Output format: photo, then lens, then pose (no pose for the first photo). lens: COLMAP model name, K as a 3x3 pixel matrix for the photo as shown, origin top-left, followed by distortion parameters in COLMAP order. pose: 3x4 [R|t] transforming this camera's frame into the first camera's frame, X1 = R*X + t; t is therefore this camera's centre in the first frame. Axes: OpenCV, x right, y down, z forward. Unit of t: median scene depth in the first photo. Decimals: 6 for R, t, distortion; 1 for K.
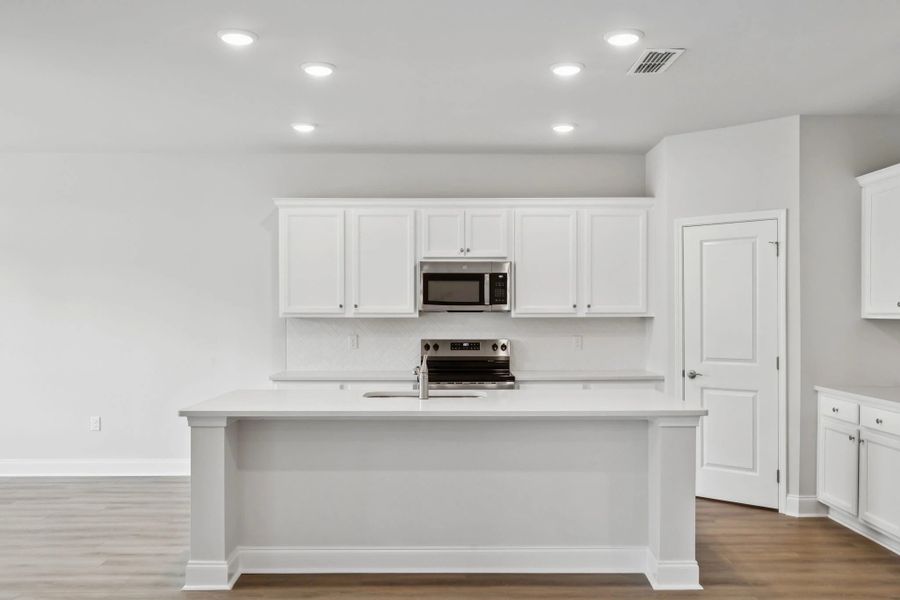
lens RADIAL K [[813.1, 0, 449.3], [0, 813.1, 318.9], [0, 0, 1]] dist [-0.001939, 0.002041]
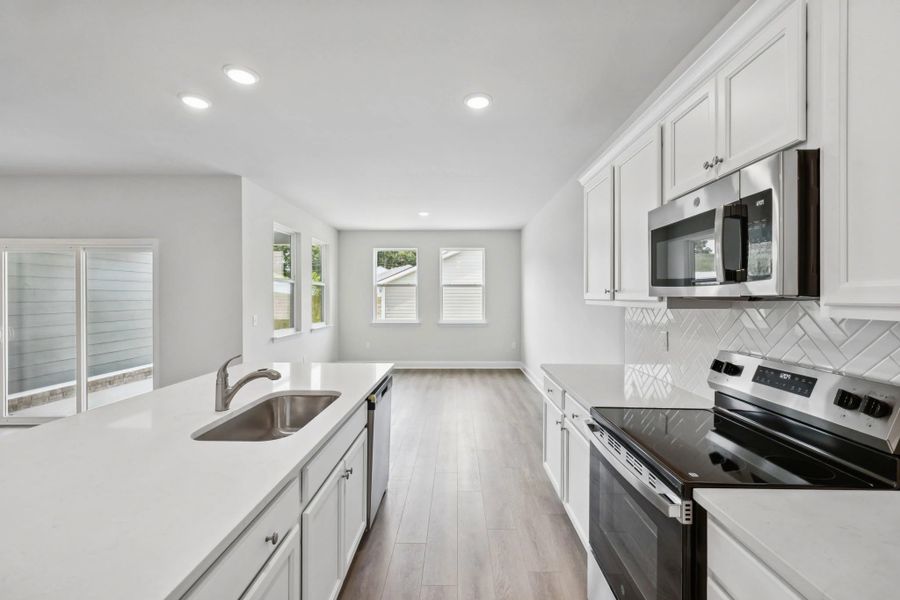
lens RADIAL K [[387.7, 0, 452.7], [0, 387.7, 297.5], [0, 0, 1]] dist [0.000791, 0.000029]
pose [[-0.014139, 0.000648, -0.999900, 0.245147], [-0.011334, 0.999935, 0.000809, -0.009055], [0.999836, 0.011344, -0.014131, 0.892761]]
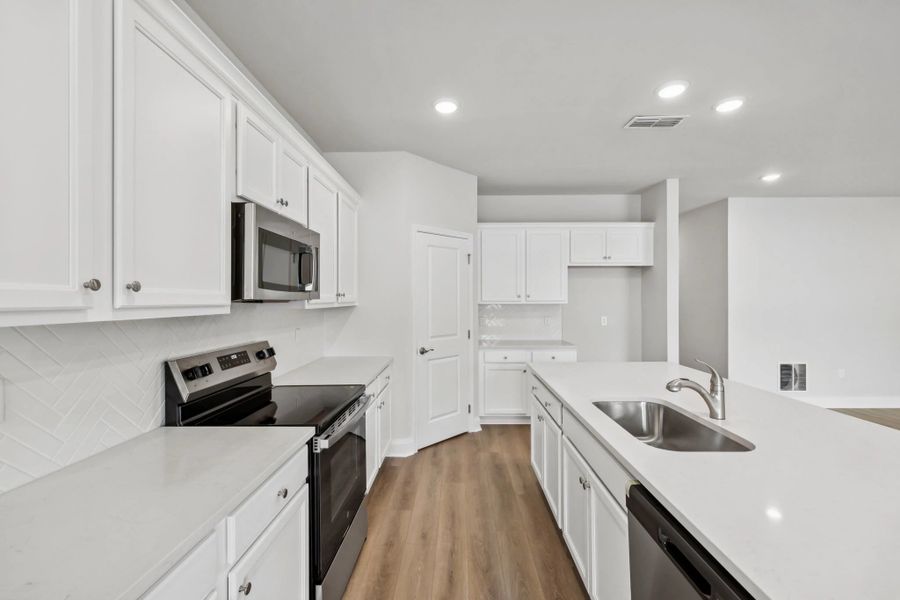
lens RADIAL K [[387.7, 0, 452.7], [0, 387.7, 297.5], [0, 0, 1]] dist [0.000791, 0.000029]
pose [[0.017485, 0.005984, 0.999829, -0.282269], [0.013225, 0.999893, -0.006216, -0.008860], [-0.999760, 0.013331, 0.017404, 0.899676]]
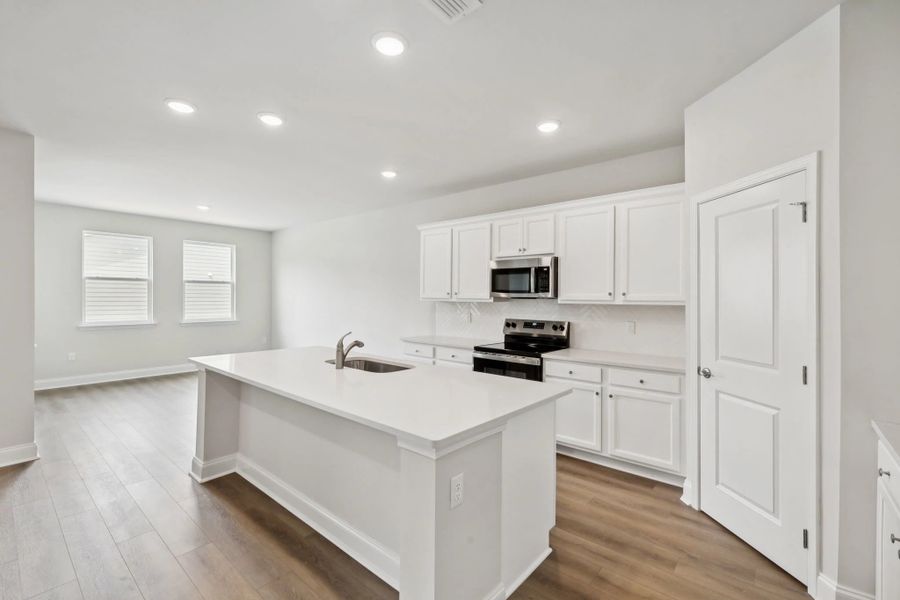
lens RADIAL K [[394.0, 0, 453.3], [0, 394.0, 295.7], [0, 0, 1]] dist [0.002529, 0.000300]
pose [[0.761361, 0.005409, -0.648306, 0.348468], [-0.016965, 0.999789, -0.011581, -0.004195], [0.648106, 0.019816, 0.761292, 0.482233]]
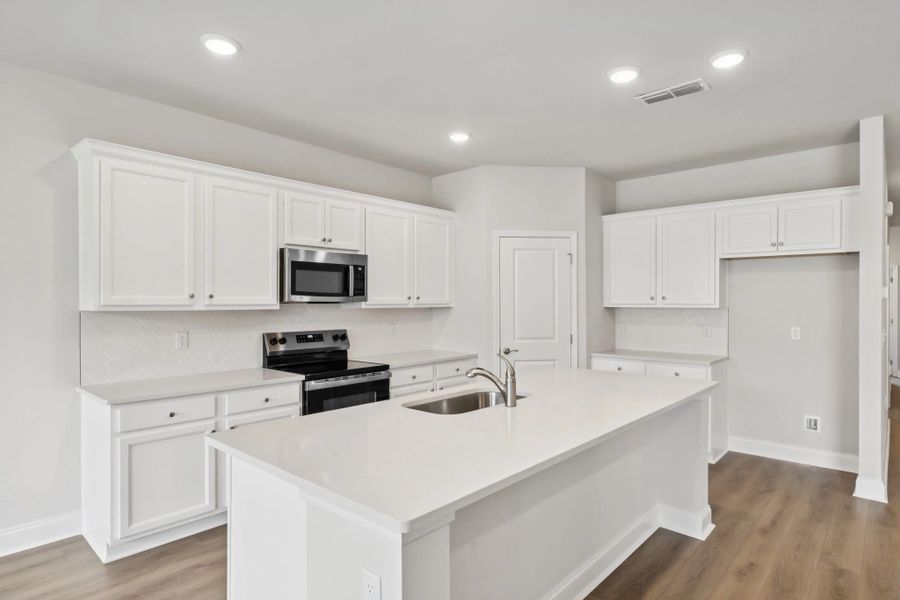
lens RADIAL K [[496.4, 0, 455.0], [0, 496.4, 300.9], [0, 0, 1]] dist [0.001950, 0.000440]
pose [[0.665884, 0.002390, 0.746051, -0.334820], [0.007365, 0.999925, -0.009777, -0.004628], [-0.746019, 0.012005, 0.665817, 0.507229]]
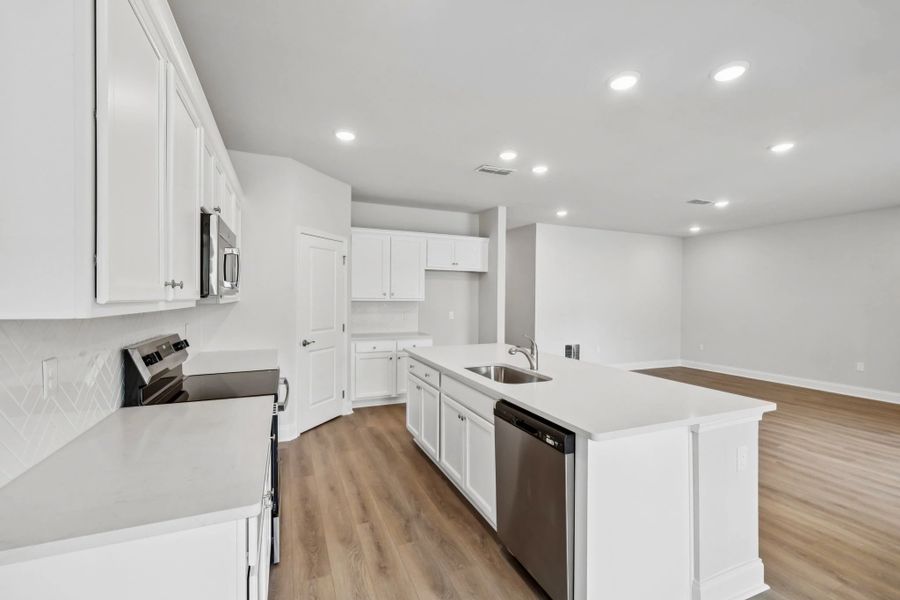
lens RADIAL K [[394.0, 0, 453.3], [0, 394.0, 295.7], [0, 0, 1]] dist [0.002529, 0.000300]
pose [[-0.392565, 0.001858, 0.919722, -0.388834], [0.001981, 0.999997, -0.001175, -0.009419], [-0.919722, 0.001361, -0.392568, 0.983975]]
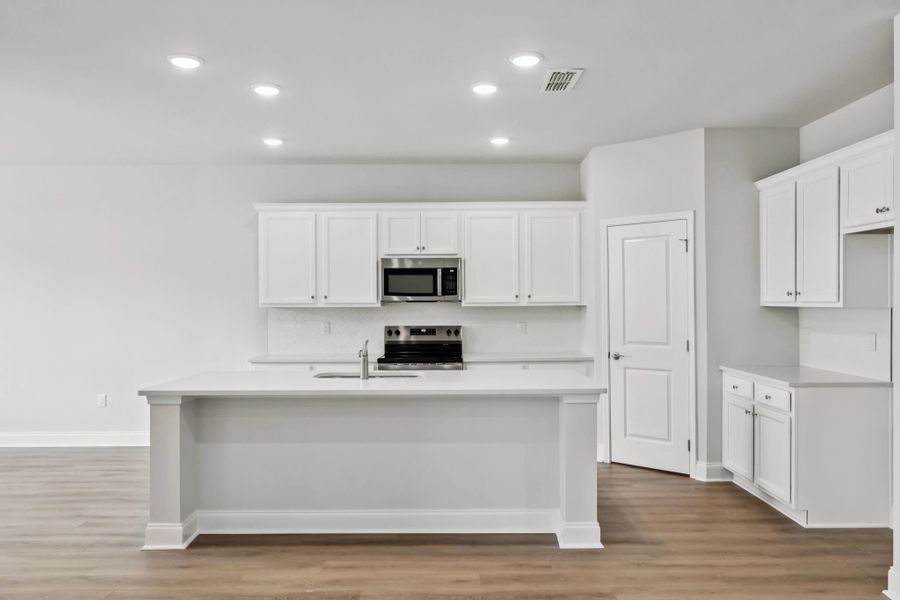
lens RADIAL K [[697.8, 0, 450.0], [0, 697.8, 300.0], [0, 0, 1]] dist [-0.001611, -0.001914]
pose [[0.999966, -0.004359, -0.006999, 0.069650], [0.004283, 0.999932, -0.010826, -0.000509], [0.007046, 0.010796, 0.999917, 0.019272]]
